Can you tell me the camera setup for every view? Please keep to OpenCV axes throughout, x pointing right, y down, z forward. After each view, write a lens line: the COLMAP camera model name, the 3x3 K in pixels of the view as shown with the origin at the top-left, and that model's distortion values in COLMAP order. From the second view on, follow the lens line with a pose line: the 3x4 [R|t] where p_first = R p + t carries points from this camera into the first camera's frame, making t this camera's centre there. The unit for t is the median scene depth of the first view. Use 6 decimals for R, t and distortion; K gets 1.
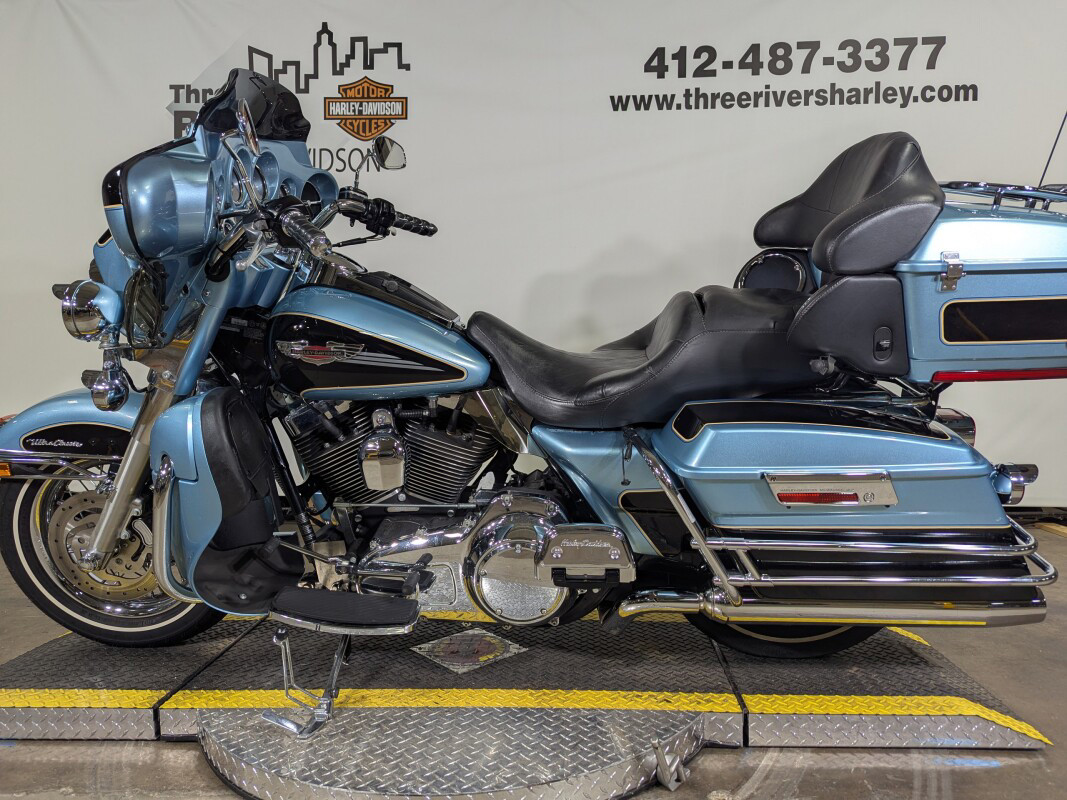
lens RADIAL K [[735.4, 0, 540.7], [0, 735.4, 404.0], [0, 0, 1]] dist [0.052584, -0.040304]
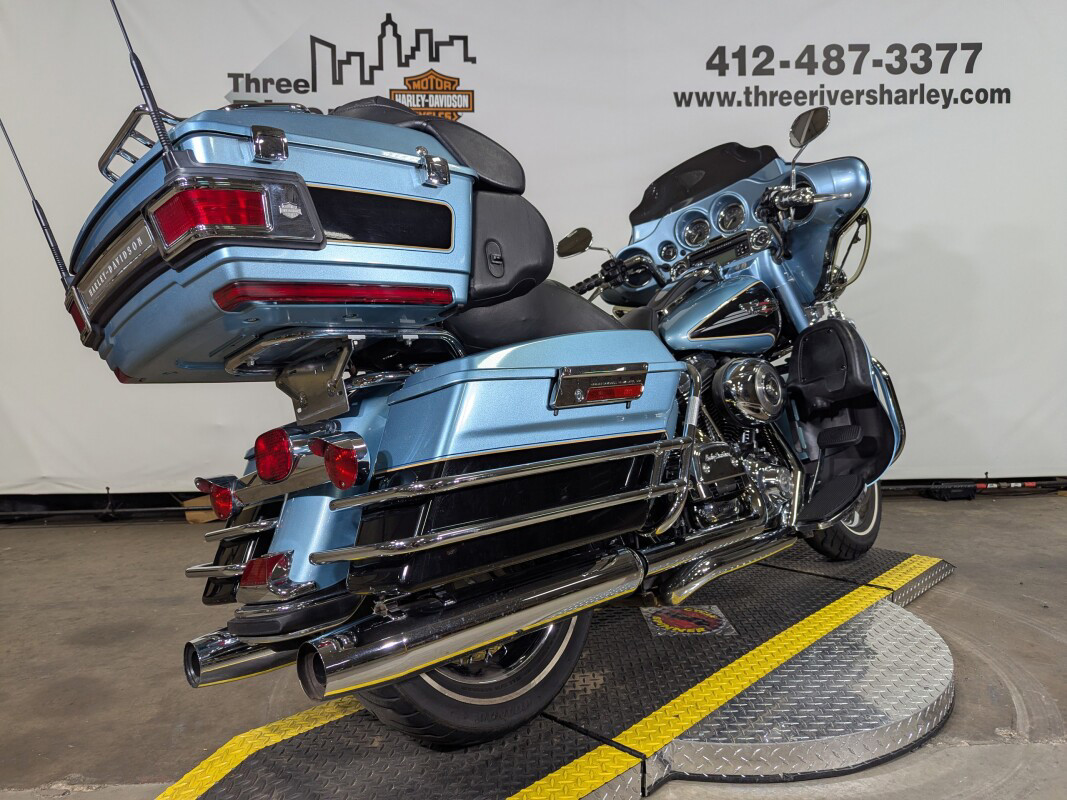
lens RADIAL K [[735.4, 0, 517.3], [0, 735.4, 407.1], [0, 0, 1]] dist [0.052584, -0.040304]
pose [[0.995074, -0.022169, 0.096626, -0.236178], [0.020908, 0.999683, 0.014042, 0.004138], [-0.096906, -0.011953, 0.995222, -0.014339]]
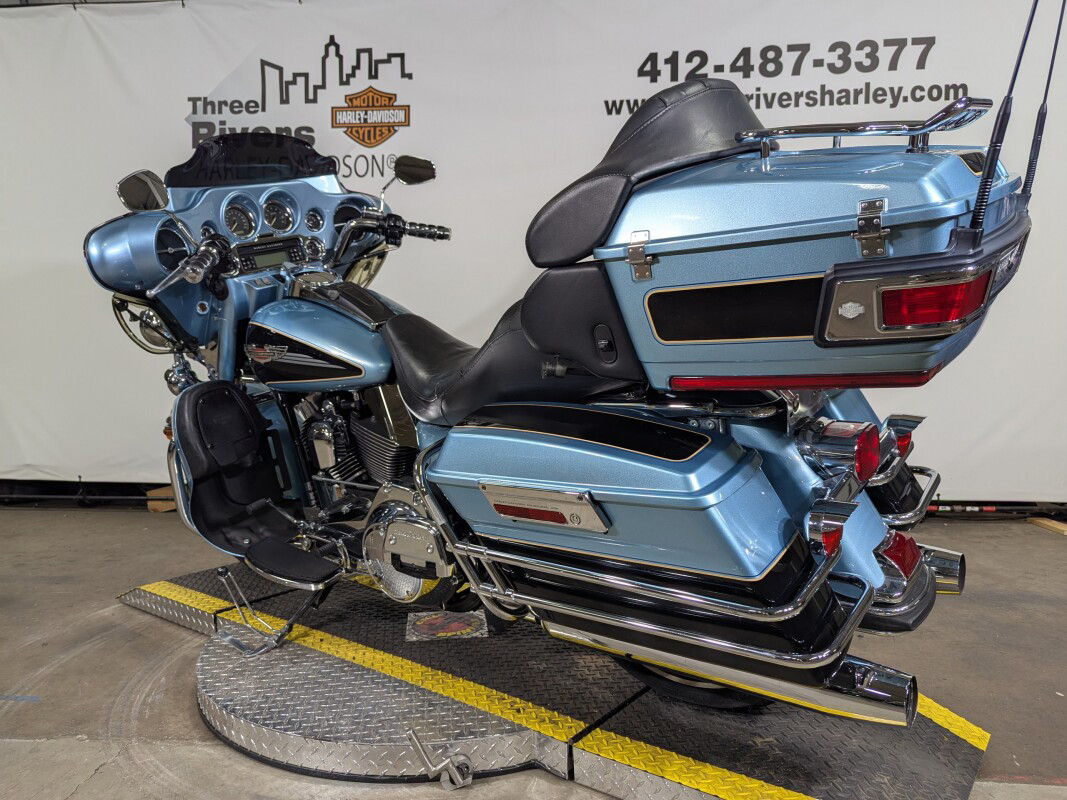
lens RADIAL K [[735.4, 0, 530.3], [0, 735.4, 406.4], [0, 0, 1]] dist [0.052584, -0.040304]
pose [[0.998931, 0.001655, -0.046192, 0.039925], [-0.001295, 0.999969, 0.007830, 0.002069], [0.046203, -0.007761, 0.998902, -0.039676]]
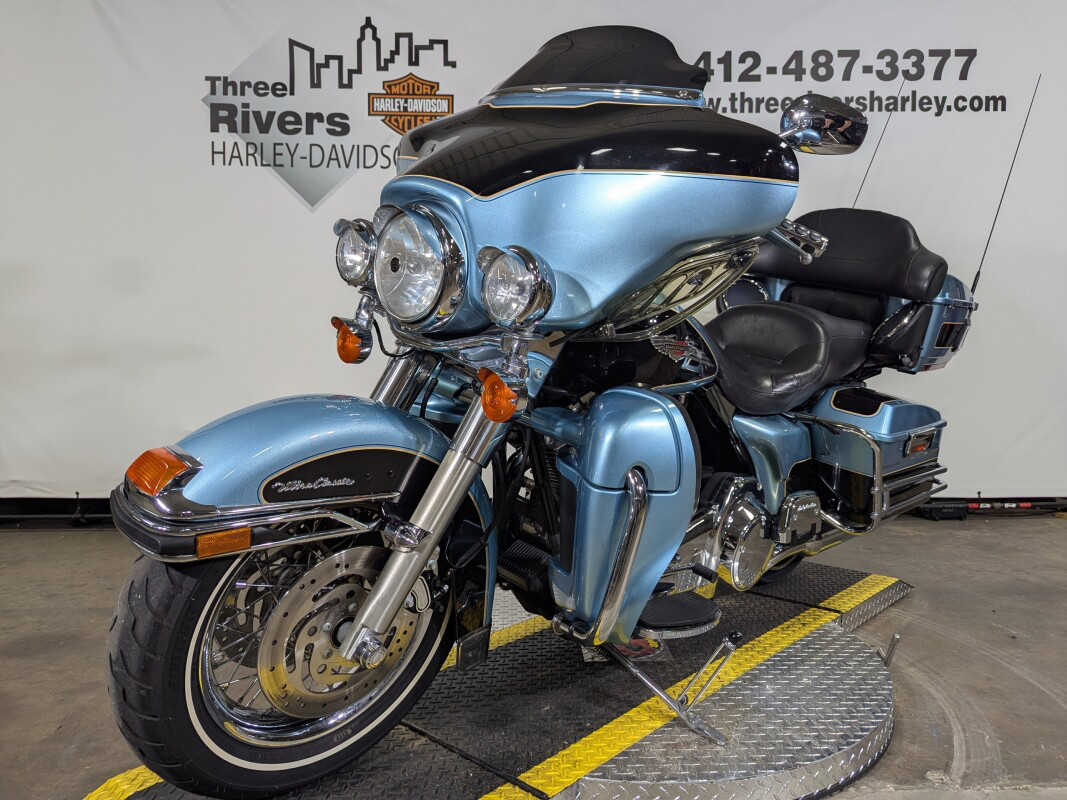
lens RADIAL K [[735.4, 0, 527.5], [0, 735.4, 406.6], [0, 0, 1]] dist [0.052584, -0.040304]
pose [[0.997210, -0.006508, 0.074365, -0.163160], [0.006349, 0.999977, 0.002369, 0.002220], [-0.074378, -0.001890, 0.997228, 0.001951]]
